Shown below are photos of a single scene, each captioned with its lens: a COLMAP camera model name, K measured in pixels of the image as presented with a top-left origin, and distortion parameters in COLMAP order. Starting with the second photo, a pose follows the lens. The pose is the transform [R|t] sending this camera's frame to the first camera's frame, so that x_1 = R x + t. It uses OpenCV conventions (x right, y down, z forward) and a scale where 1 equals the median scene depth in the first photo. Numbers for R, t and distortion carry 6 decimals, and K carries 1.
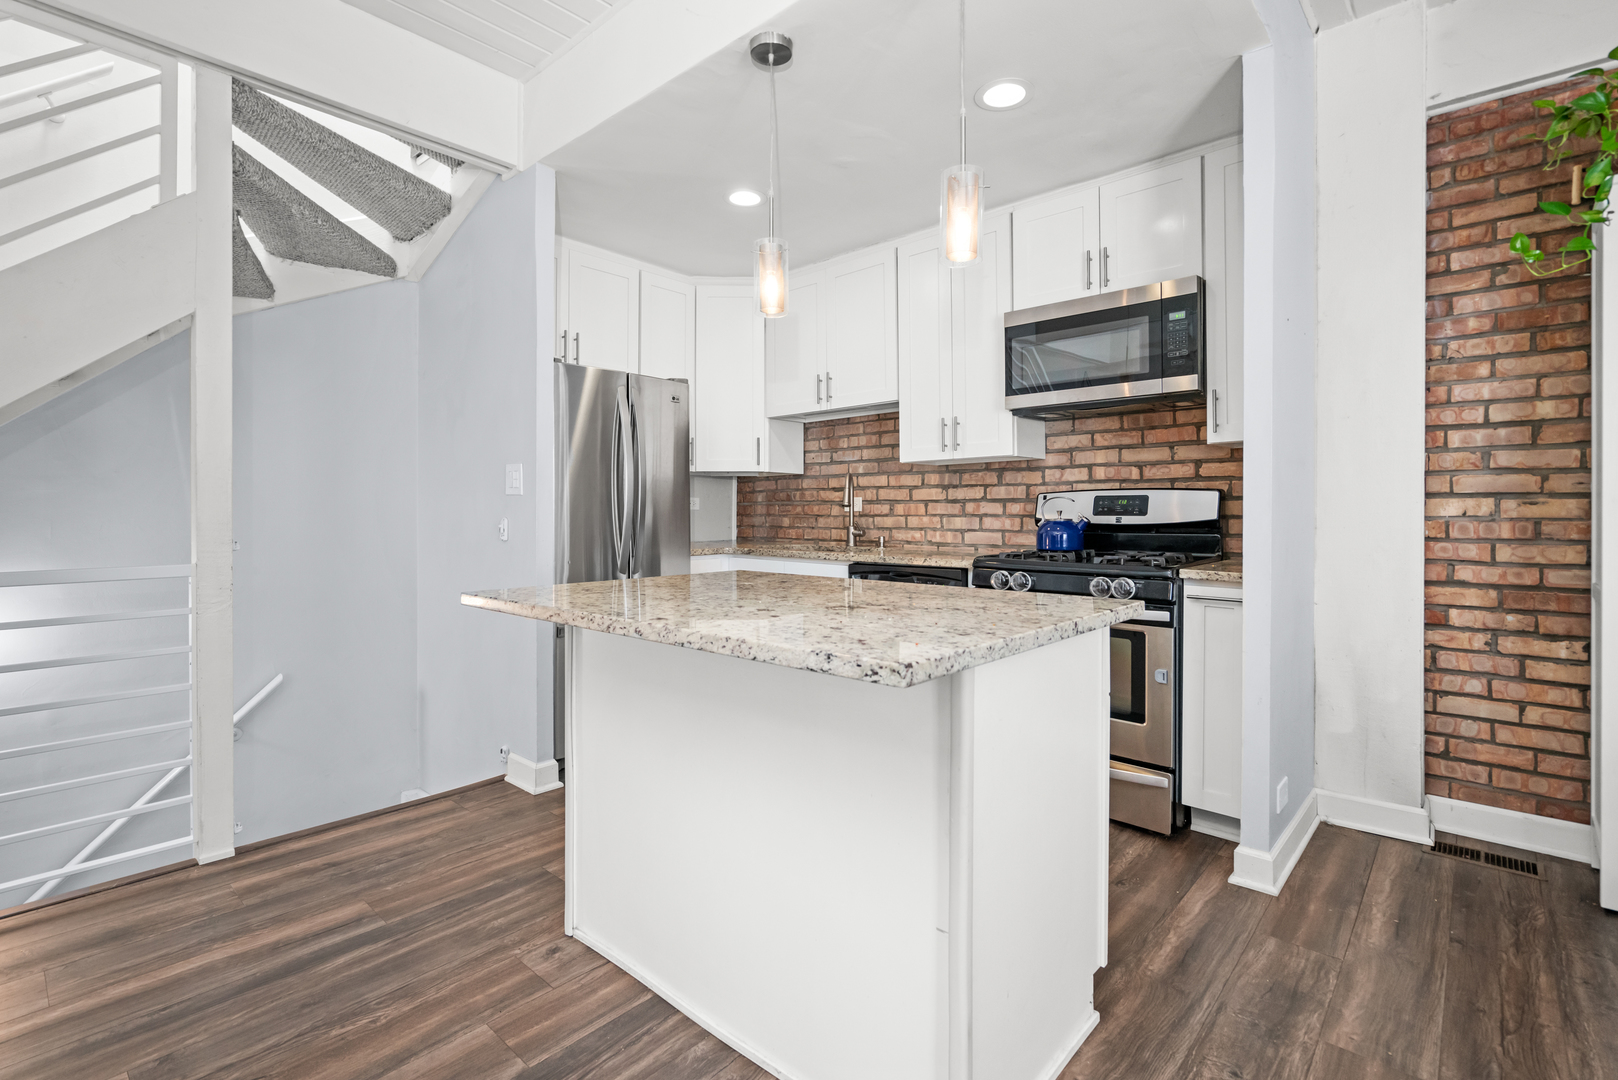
lens RADIAL K [[757.1, 0, 811.7], [0, 757.1, 513.1], [0, 0, 1]] dist [0.000556, 0.000173]
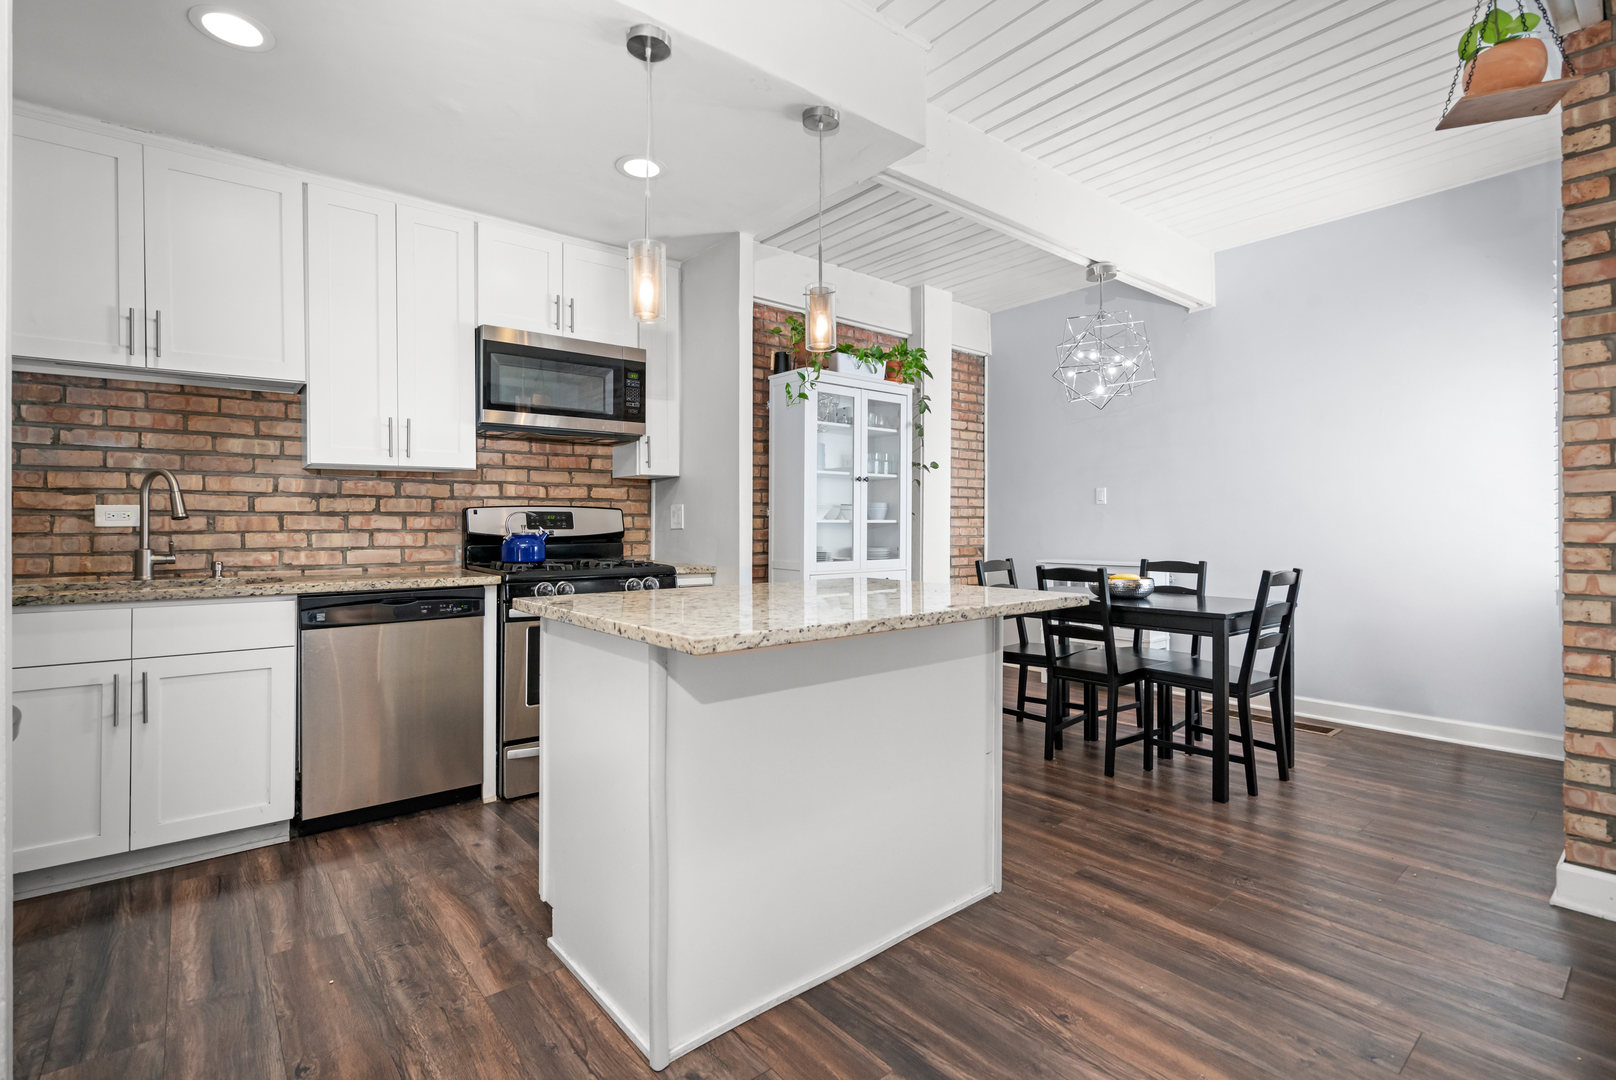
lens RADIAL K [[739.9, 0, 803.5], [0, 739.9, 523.1], [0, 0, 1]] dist [0.001356, 0.000368]
pose [[0.152017, 0.001419, 0.988377, -0.740939], [0.004484, 0.999988, -0.002126, -0.002189], [-0.988368, 0.004755, 0.152009, 0.518124]]
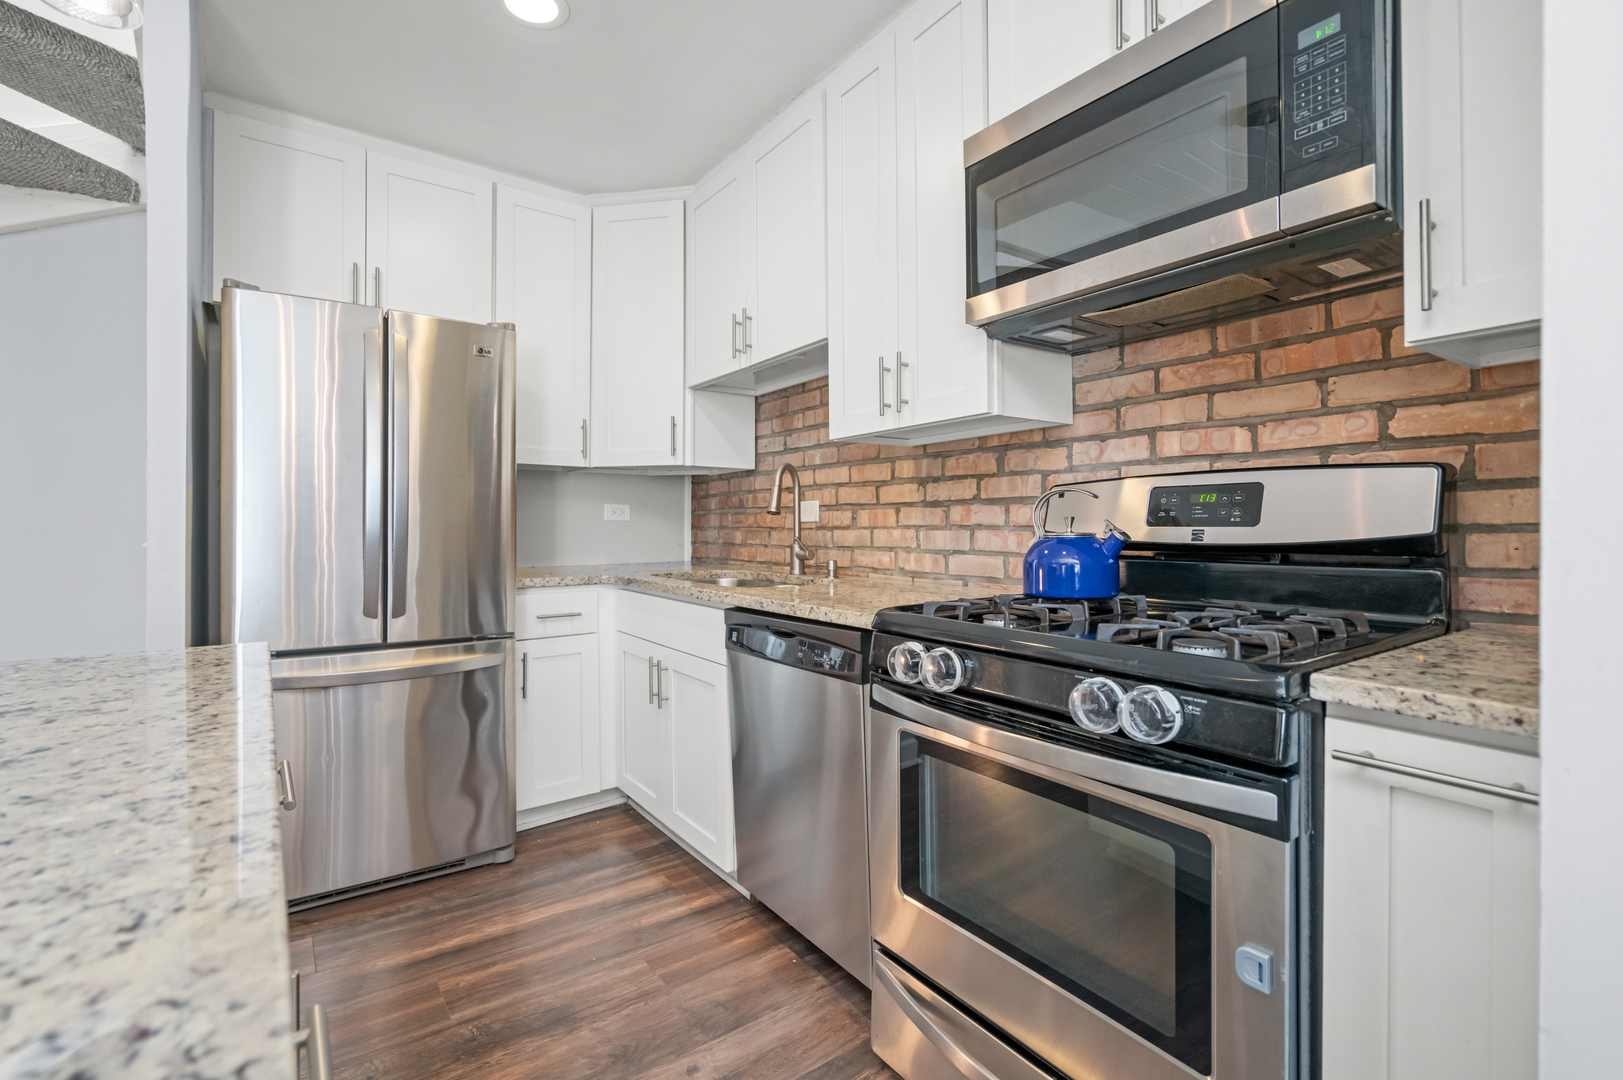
lens RADIAL K [[735.8, 0, 808.3], [0, 735.8, 526.6], [0, 0, 1]] dist [-0.000951, -0.000053]
pose [[0.976640, -0.001275, -0.214879, 0.302925], [0.000992, 0.999998, -0.001424, 0.004459], [0.214880, 0.001177, 0.976640, 0.562549]]
